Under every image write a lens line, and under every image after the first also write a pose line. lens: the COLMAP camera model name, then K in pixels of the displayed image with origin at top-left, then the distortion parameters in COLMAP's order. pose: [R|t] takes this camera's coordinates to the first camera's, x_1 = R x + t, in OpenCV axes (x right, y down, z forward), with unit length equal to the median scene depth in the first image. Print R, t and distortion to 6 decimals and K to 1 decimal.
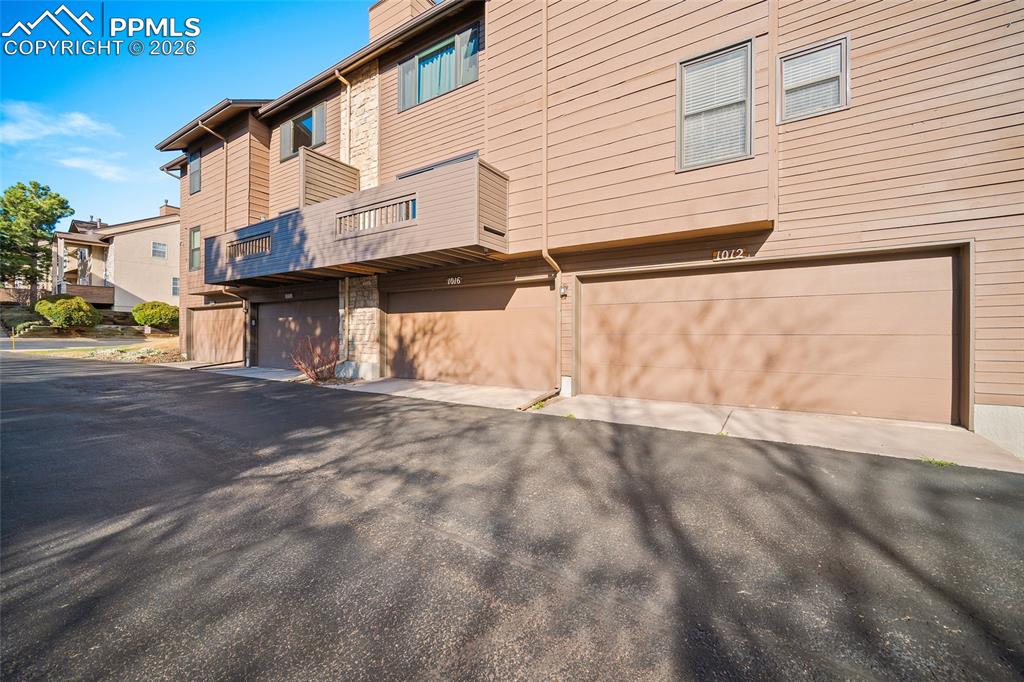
lens RADIAL K [[414.4, 0, 511.9], [0, 414.4, 335.9], [0, 0, 1]] dist [-0.000272, -0.001550]
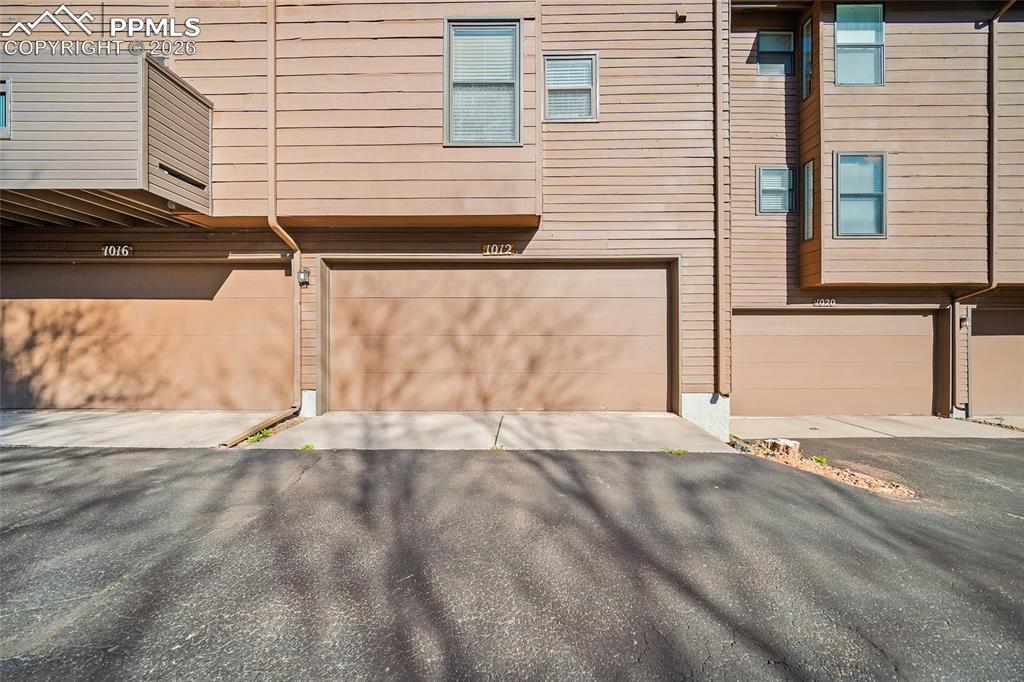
lens RADIAL K [[414.4, 0, 516.3], [0, 414.4, 340.8], [0, 0, 1]] dist [-0.000272, -0.001550]
pose [[0.851689, -0.003214, 0.524038, 0.074895], [0.002066, 0.999994, 0.002775, 0.007232], [-0.524044, -0.001280, 0.851690, 0.196535]]
